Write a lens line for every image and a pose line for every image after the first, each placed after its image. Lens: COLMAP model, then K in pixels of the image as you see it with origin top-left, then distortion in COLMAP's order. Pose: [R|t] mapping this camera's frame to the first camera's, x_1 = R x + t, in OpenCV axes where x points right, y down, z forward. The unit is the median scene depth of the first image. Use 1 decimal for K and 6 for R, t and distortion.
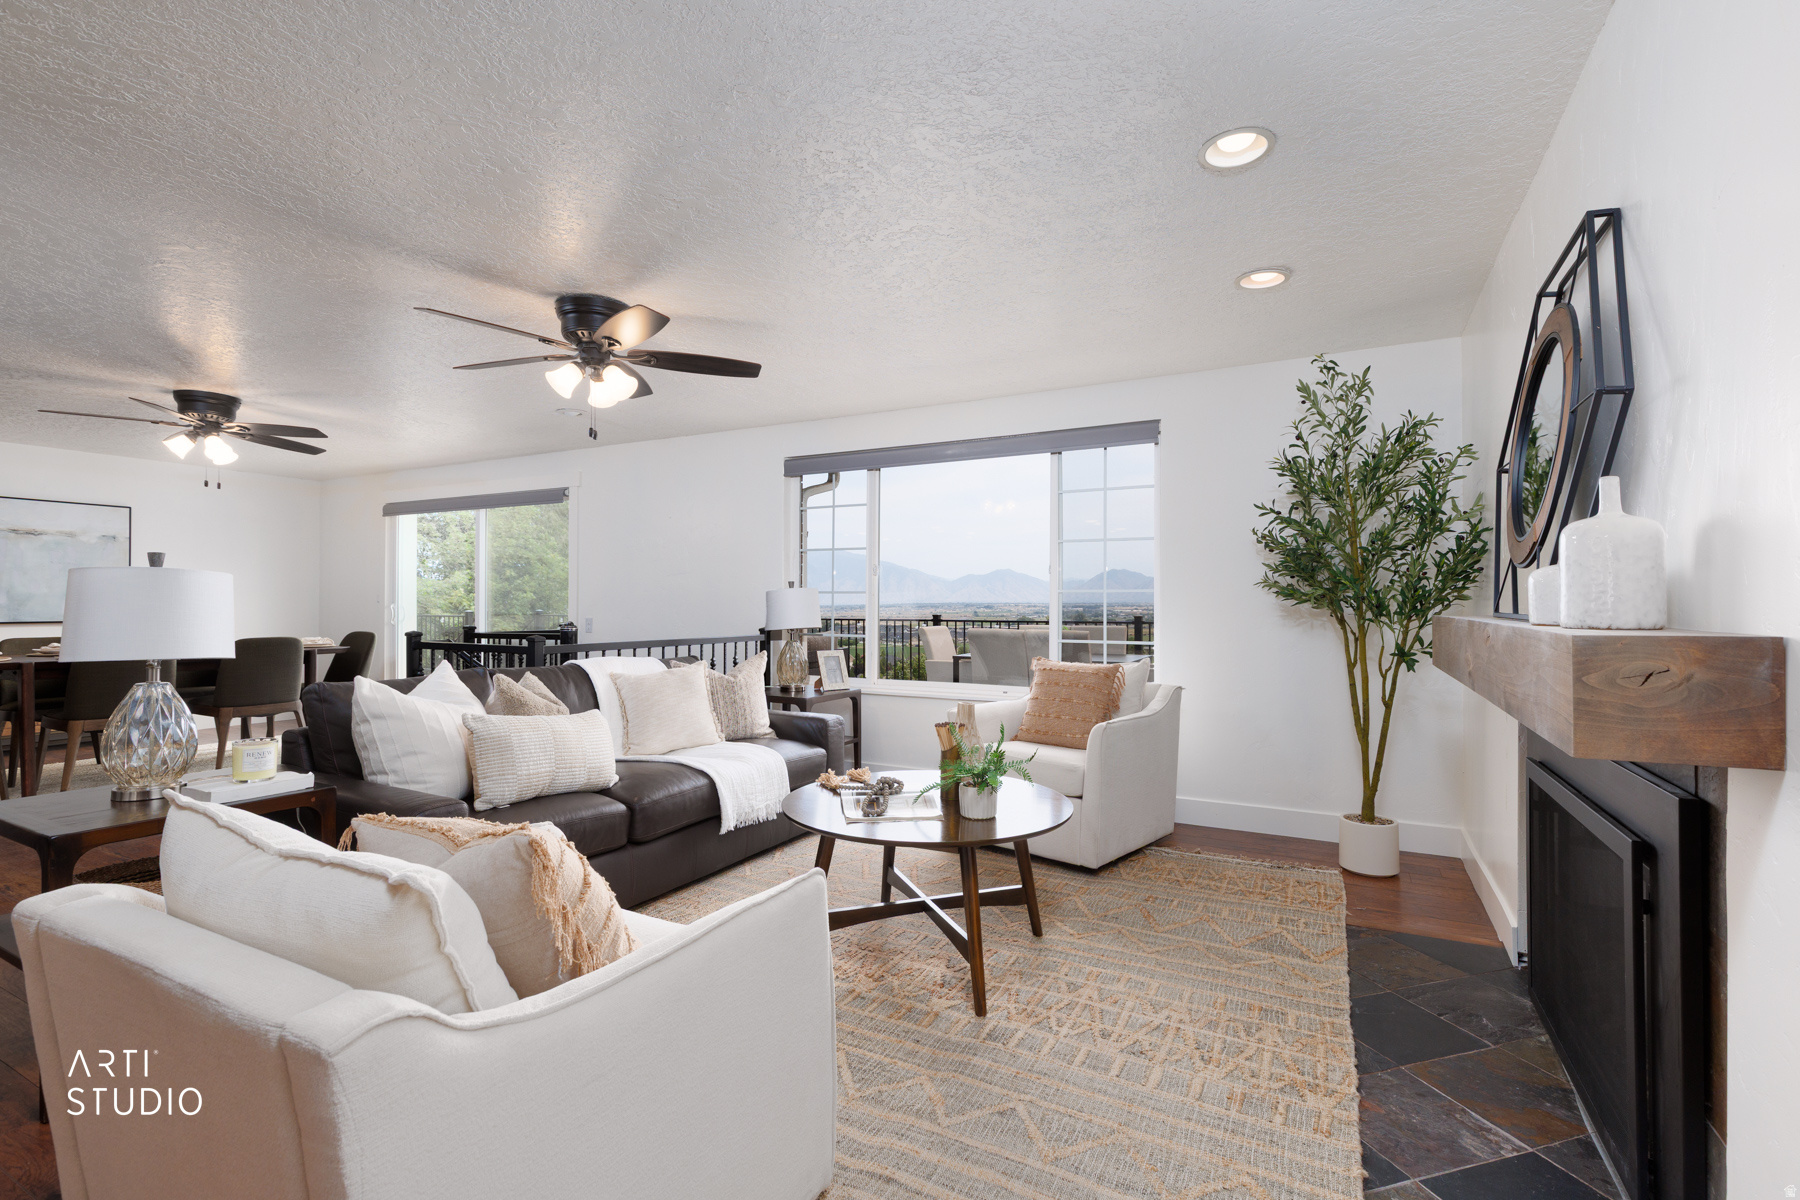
lens RADIAL K [[806.5, 0, 903.4], [0, 806.5, 600.3], [0, 0, 1]] dist [0.002525, -0.000026]
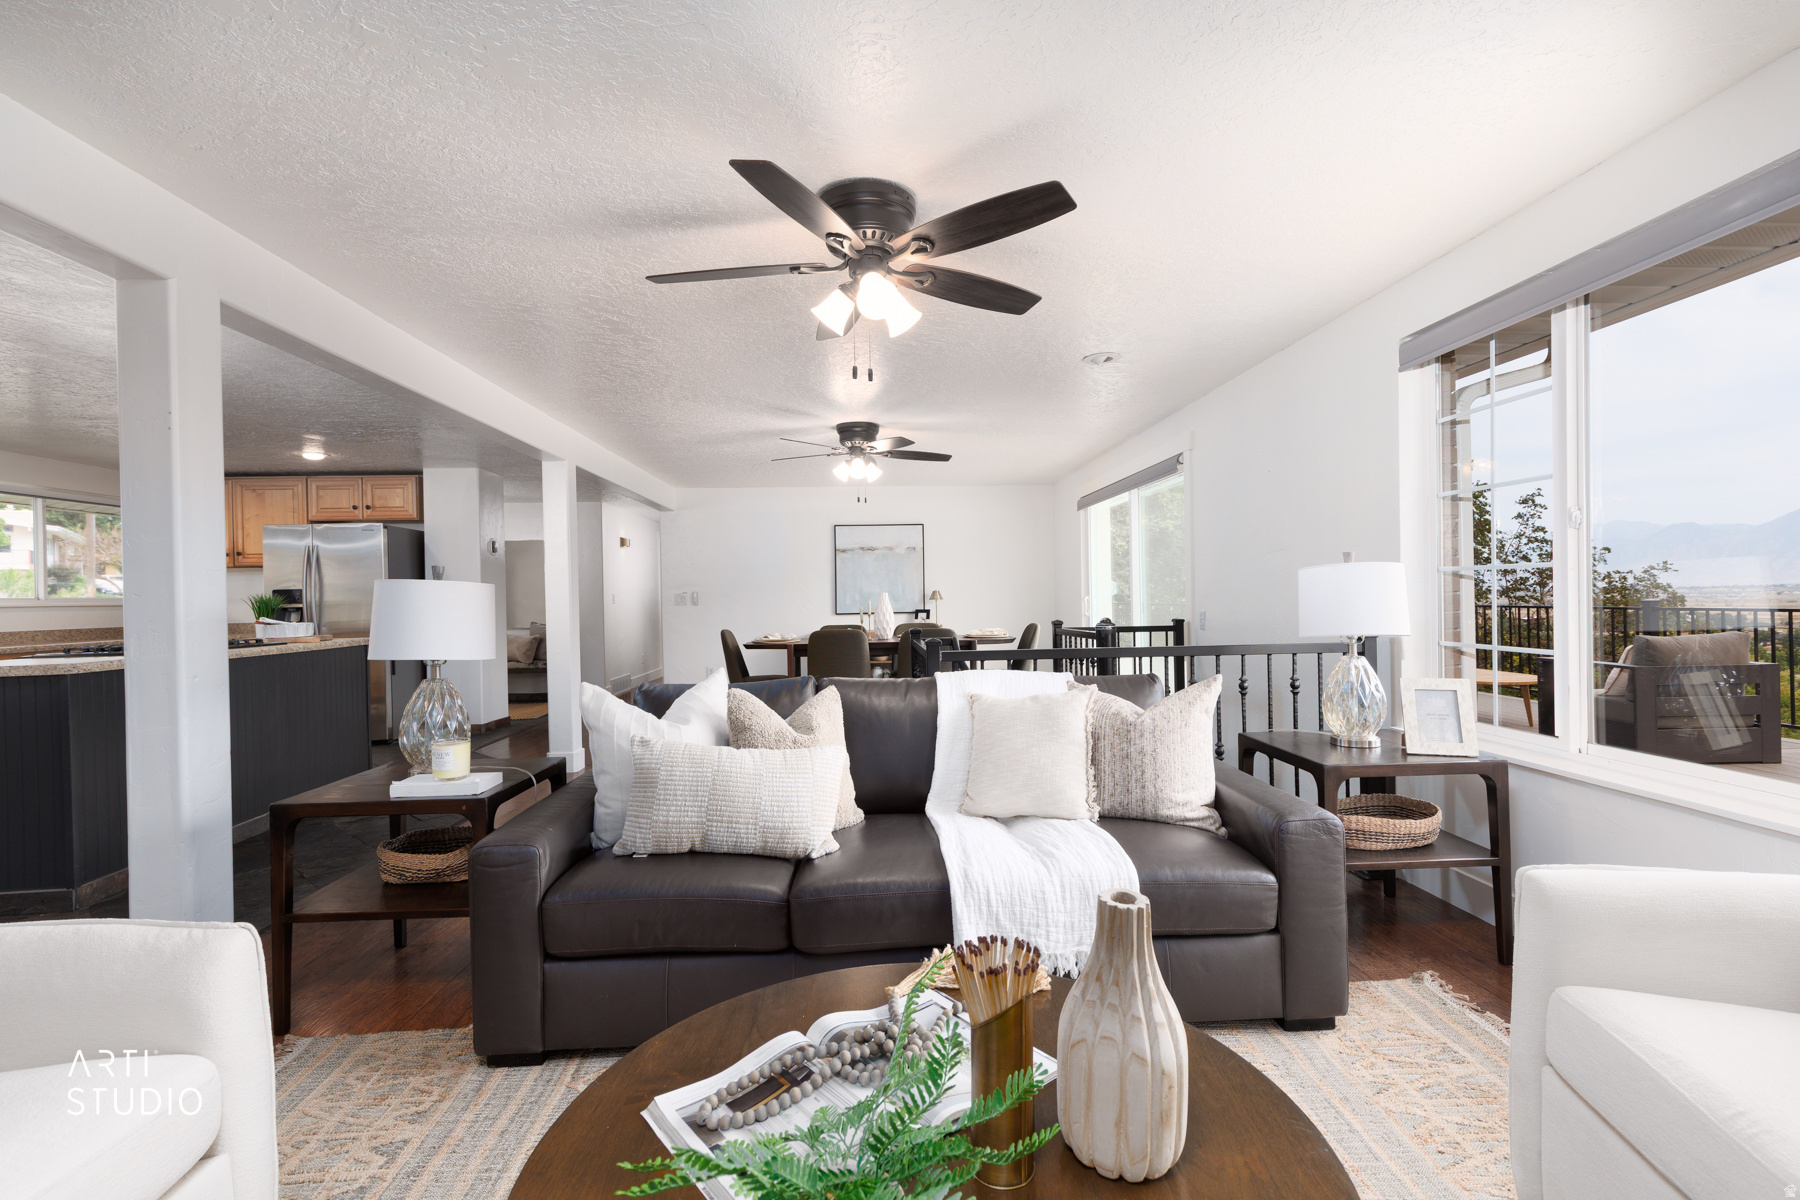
lens RADIAL K [[806.5, 0, 896.0], [0, 806.5, 602.1], [0, 0, 1]] dist [0.002525, -0.000026]
pose [[0.501688, -0.006118, -0.865027, 0.187059], [0.025894, 0.999633, 0.007948, -0.001029], [0.864661, -0.026387, 0.501663, 0.432912]]
